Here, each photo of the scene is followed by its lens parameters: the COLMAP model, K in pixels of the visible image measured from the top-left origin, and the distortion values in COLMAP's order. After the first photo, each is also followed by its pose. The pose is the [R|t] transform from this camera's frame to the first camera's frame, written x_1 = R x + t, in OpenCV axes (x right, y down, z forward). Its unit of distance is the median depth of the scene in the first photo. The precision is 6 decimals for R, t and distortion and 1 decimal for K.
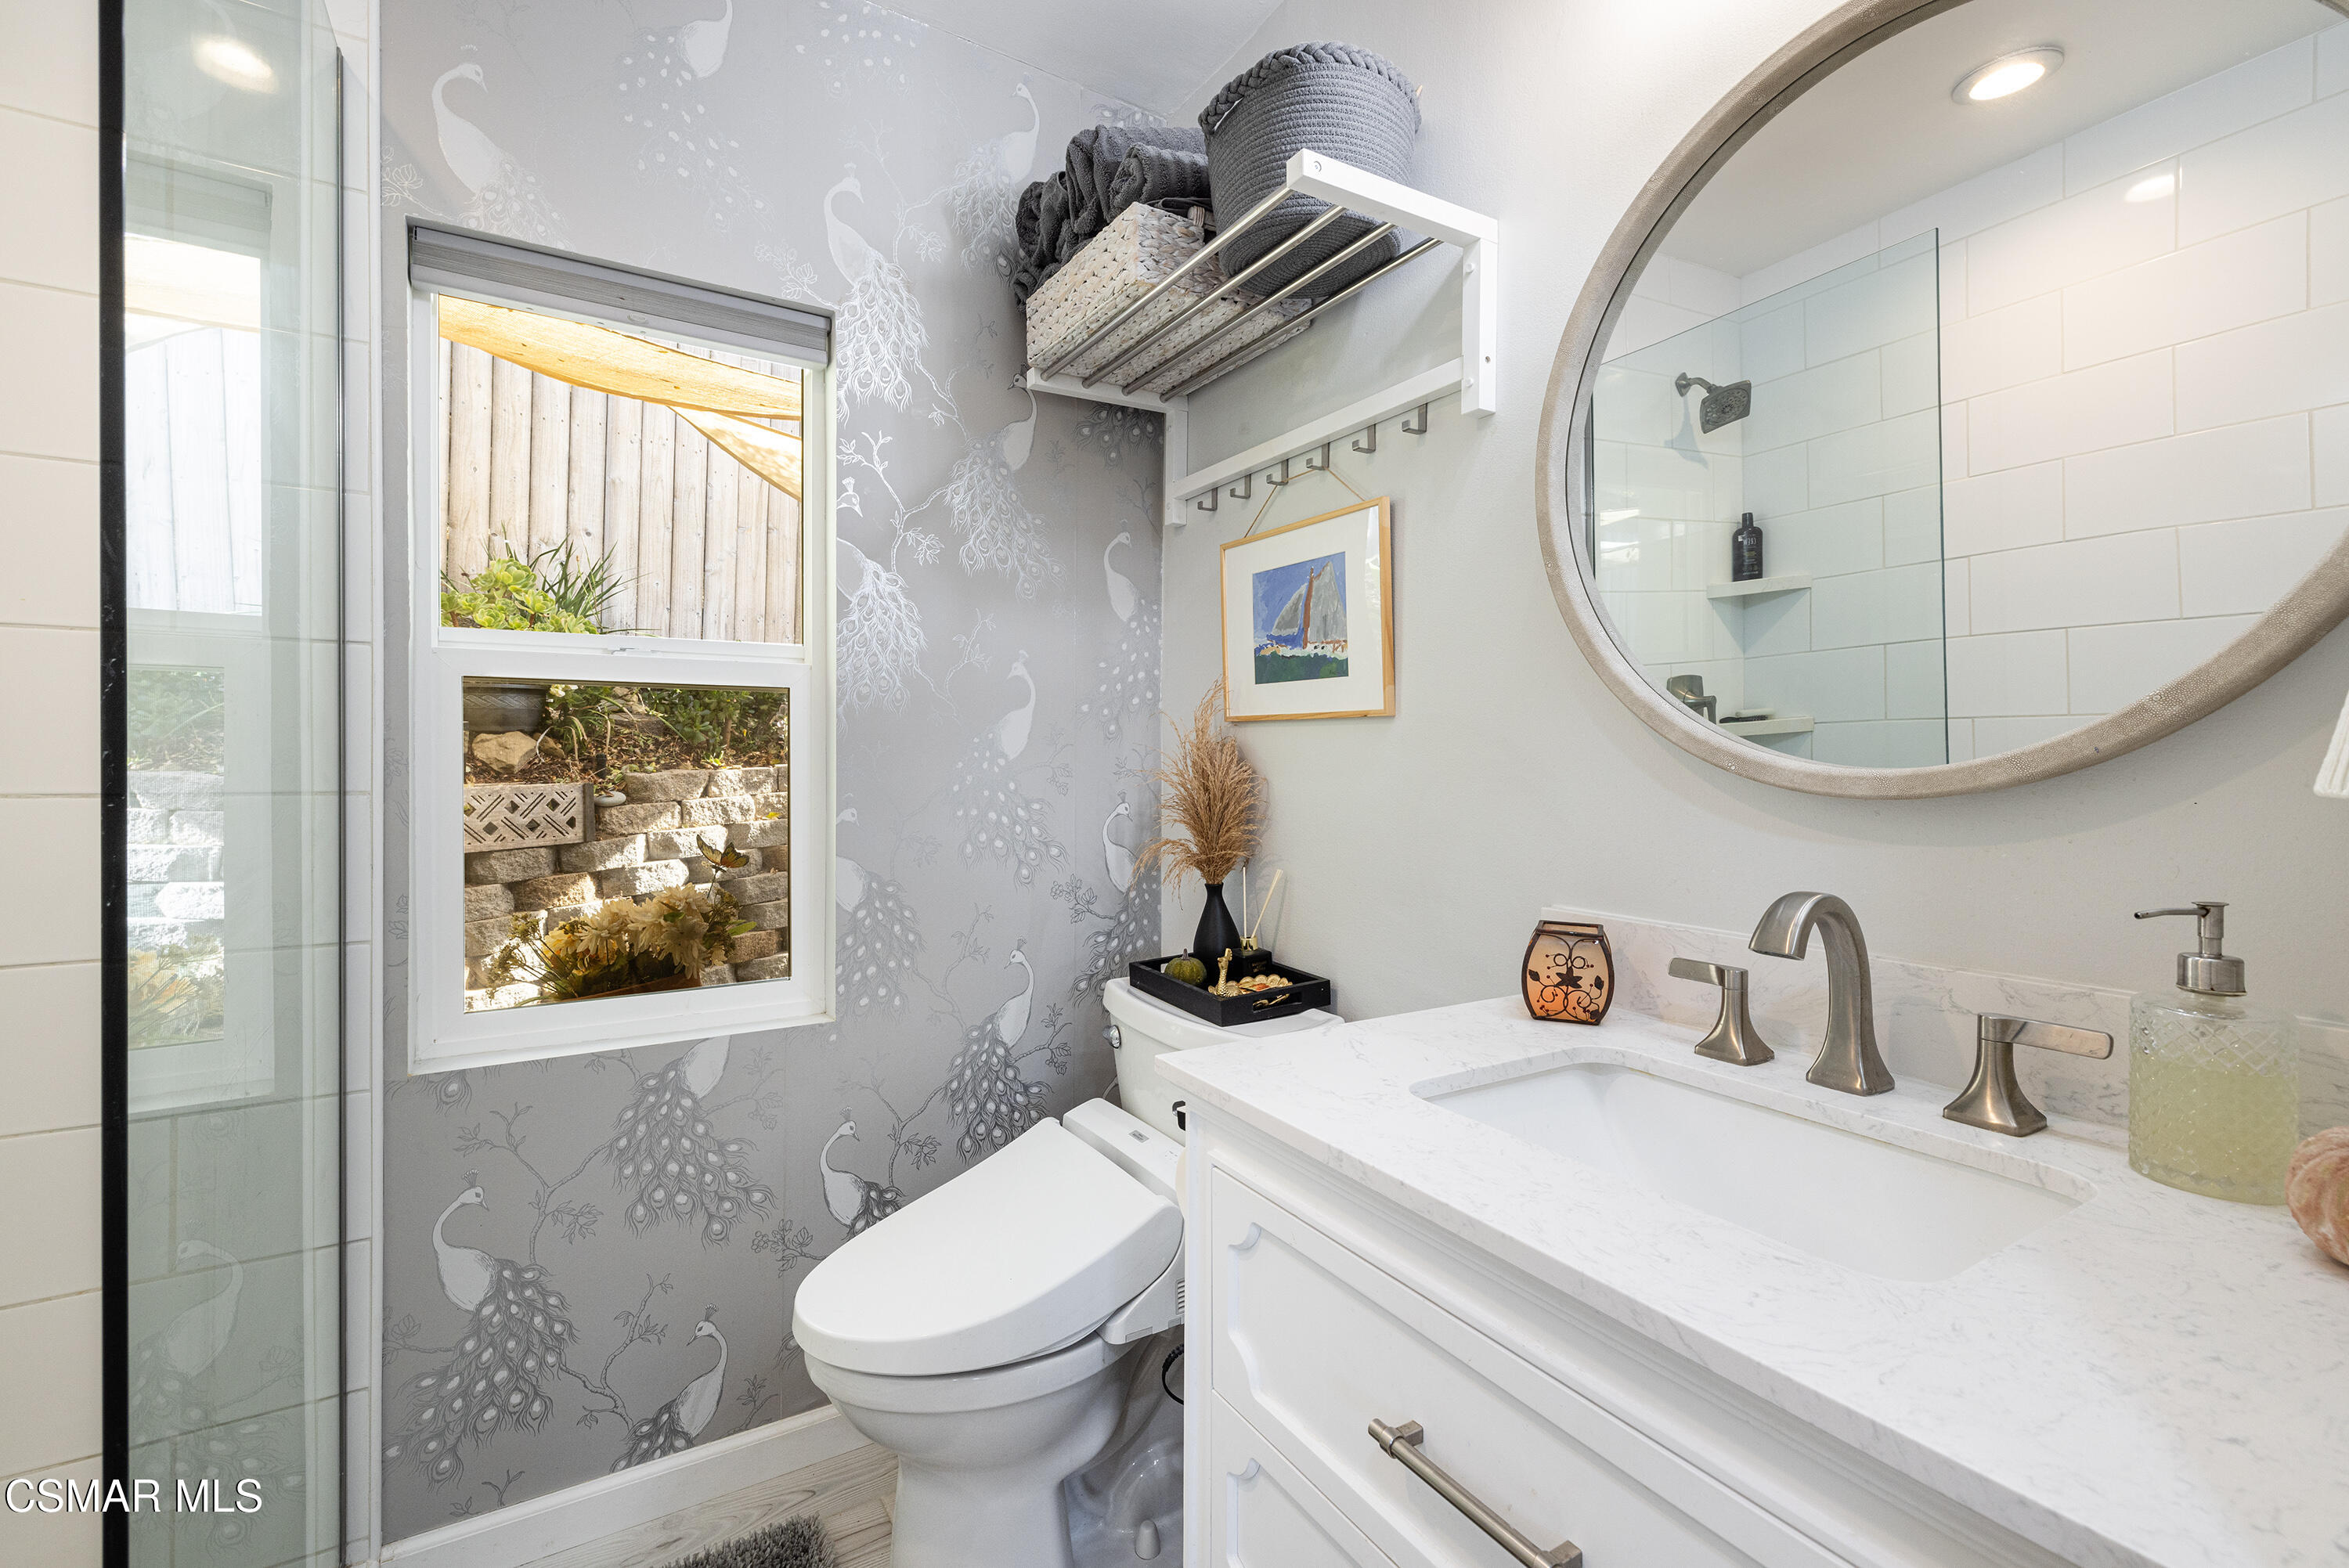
lens RADIAL K [[999.7, 0, 1171.6], [0, 999.7, 765.4], [0, 0, 1]] dist [0.000243, 0.000021]
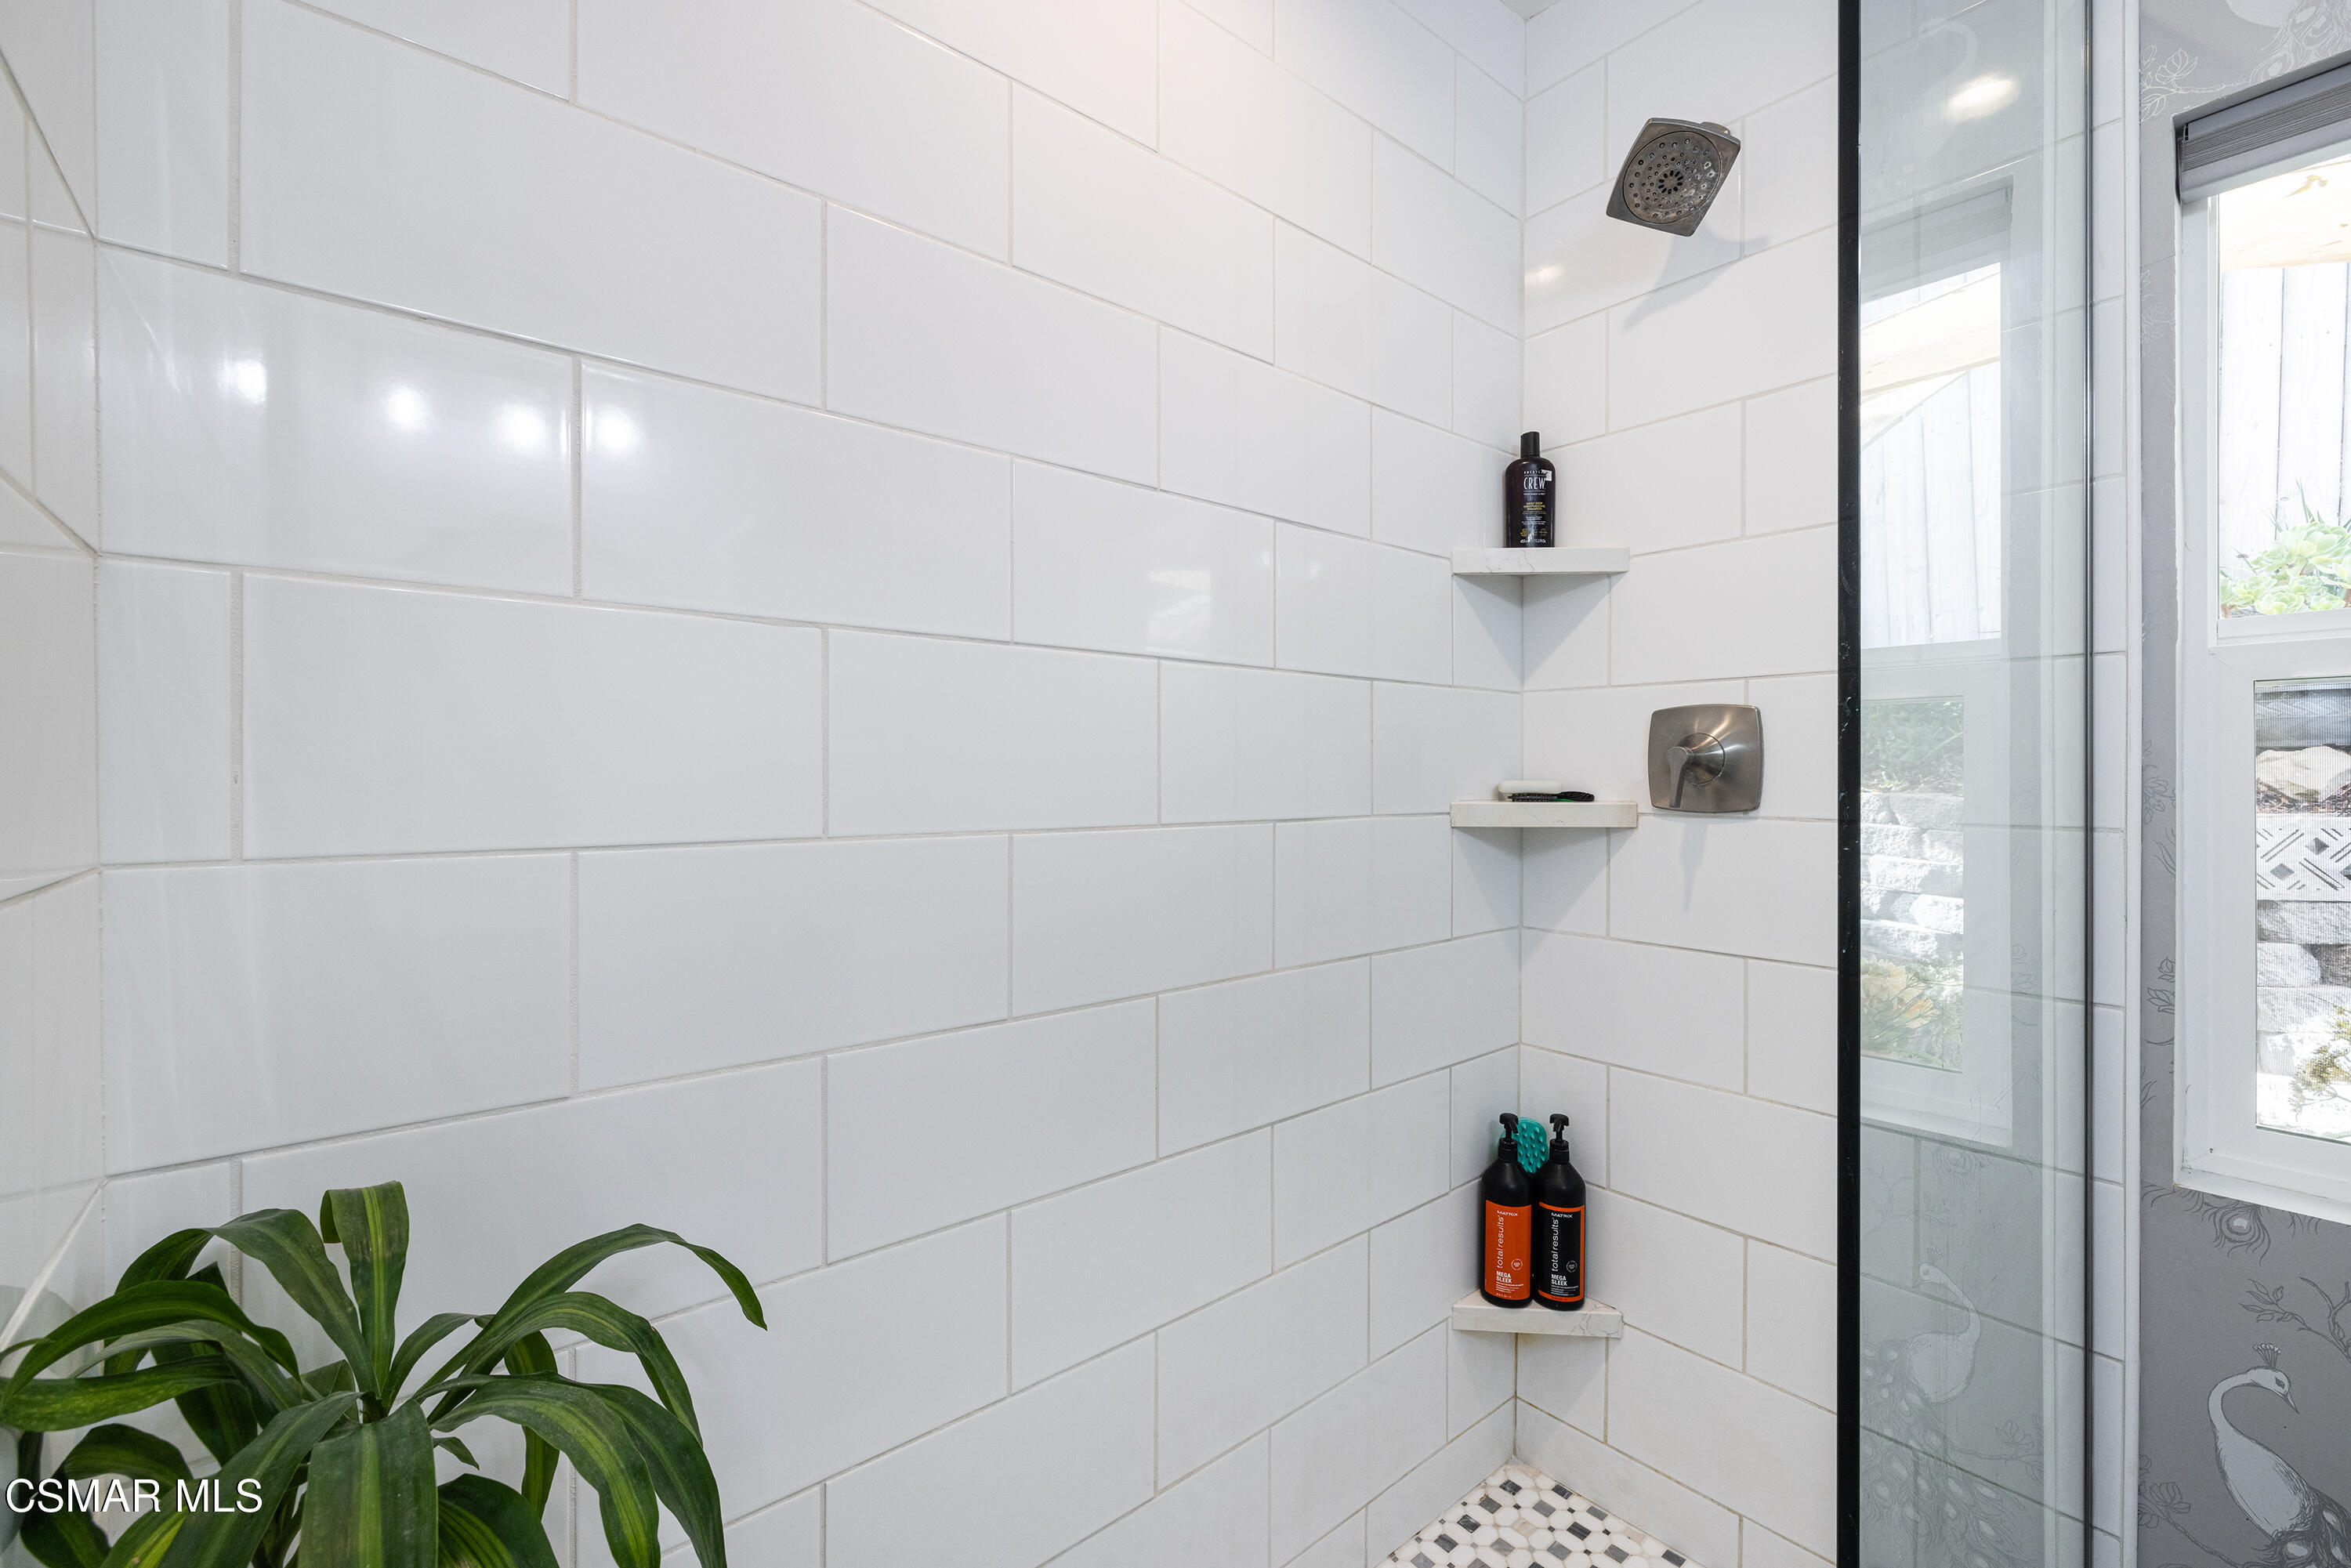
lens RADIAL K [[1000.6, 0, 1176.5], [0, 1000.6, 781.1], [0, 0, 1]] dist [0.000243, 0.000021]
pose [[0.141442, -0.001052, -0.989946, -0.078583], [-0.004294, 0.999989, -0.001676, -0.008602], [0.989937, 0.004487, 0.141436, 0.089581]]
